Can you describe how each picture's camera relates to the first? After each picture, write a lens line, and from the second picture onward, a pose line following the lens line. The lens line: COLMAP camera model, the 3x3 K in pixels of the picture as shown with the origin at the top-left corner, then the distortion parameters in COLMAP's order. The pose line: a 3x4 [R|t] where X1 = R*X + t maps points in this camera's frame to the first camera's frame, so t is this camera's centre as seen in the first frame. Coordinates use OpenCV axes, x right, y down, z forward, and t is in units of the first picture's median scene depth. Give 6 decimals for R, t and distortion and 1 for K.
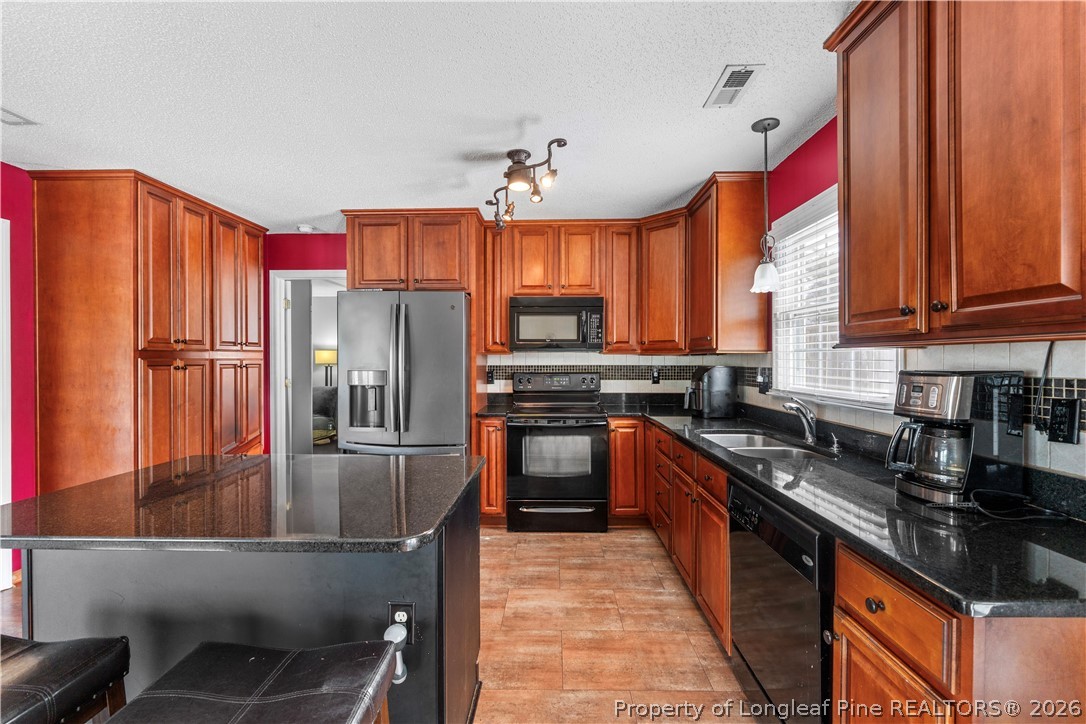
lens RADIAL K [[457.7, 0, 545.9], [0, 457.7, 364.8], [0, 0, 1]] dist [-0.000749, 0.000008]
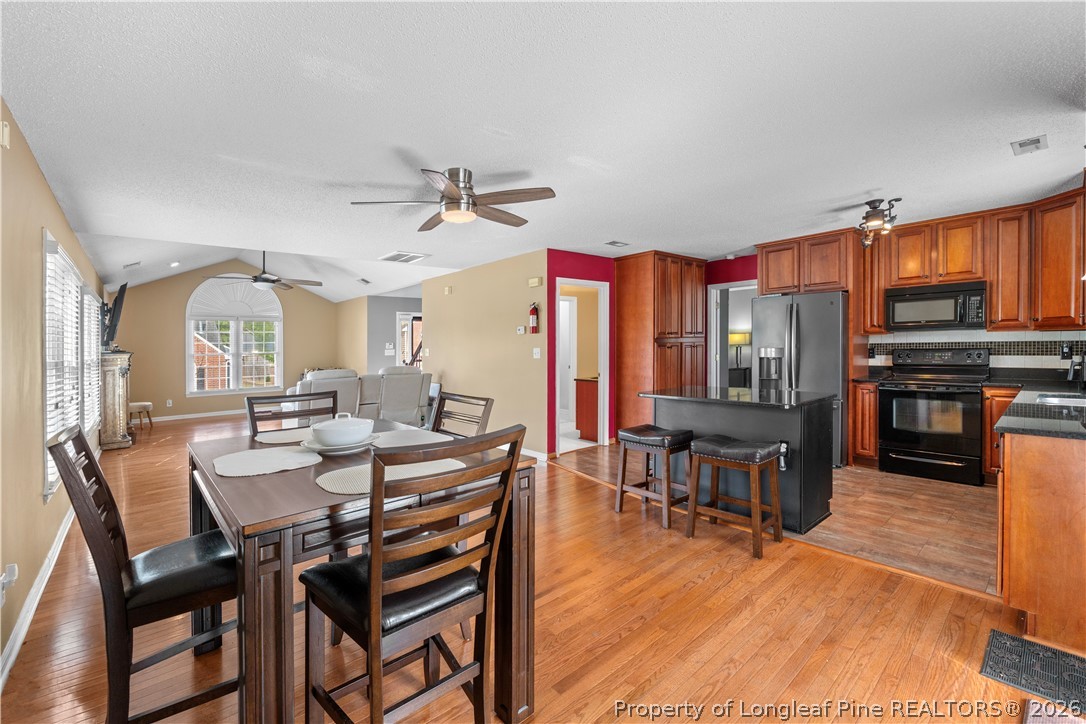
lens RADIAL K [[462.8, 0, 557.2], [0, 462.8, 371.2], [0, 0, 1]] dist [-0.017302, -0.000268]
pose [[0.694043, 0.025553, -0.719480, 0.217386], [0.013618, 0.998725, 0.048607, 0.005297], [0.719805, -0.043533, 0.692810, -0.563213]]
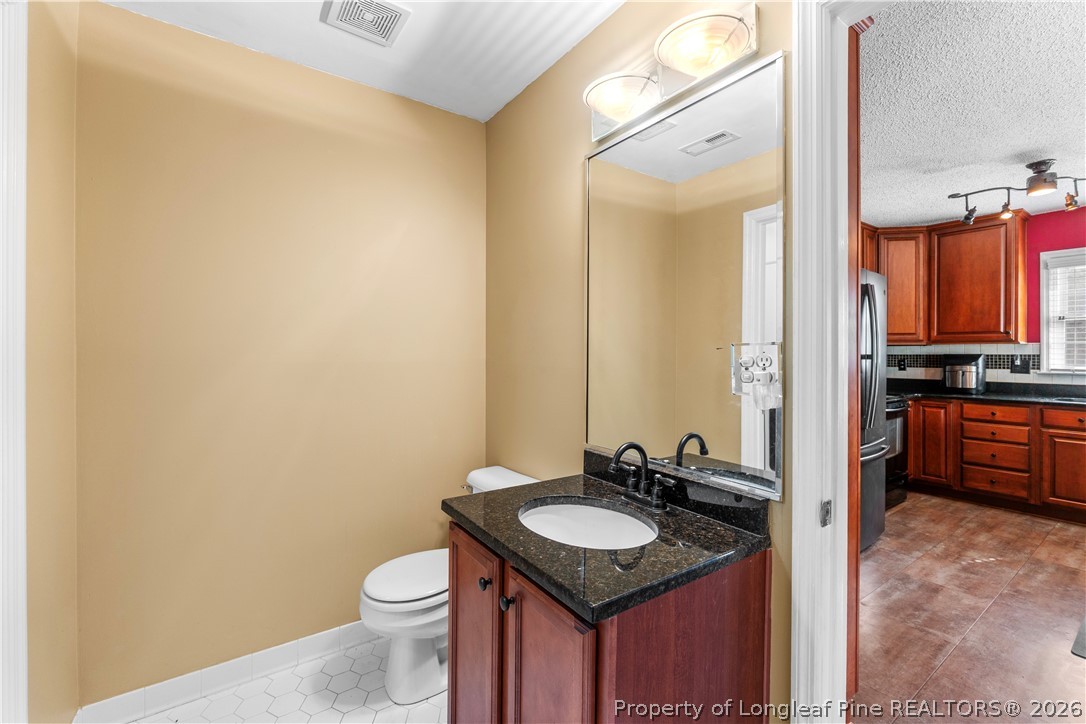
lens RADIAL K [[458.2, 0, 542.4], [0, 458.2, 354.4], [0, 0, 1]] dist [-0.006592, -0.000338]
pose [[0.810063, -0.003088, 0.586334, -1.247410], [0.007187, 0.999963, -0.004662, 0.001716], [-0.586298, 0.007991, 0.810056, 0.601323]]
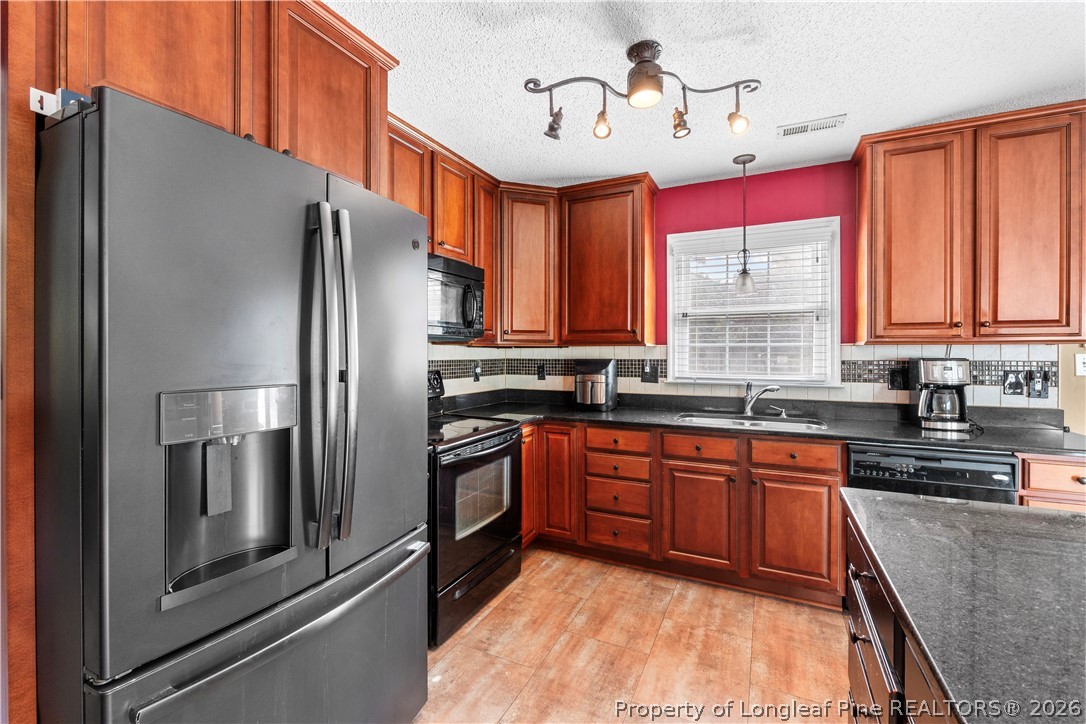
lens RADIAL K [[458.2, 0, 542.4], [0, 458.2, 354.4], [0, 0, 1]] dist [-0.006592, -0.000338]
pose [[0.421461, -0.004759, 0.906834, -0.545560], [0.010671, 0.999943, 0.000288, -0.007285], [-0.906784, 0.009555, 0.421488, 0.626933]]
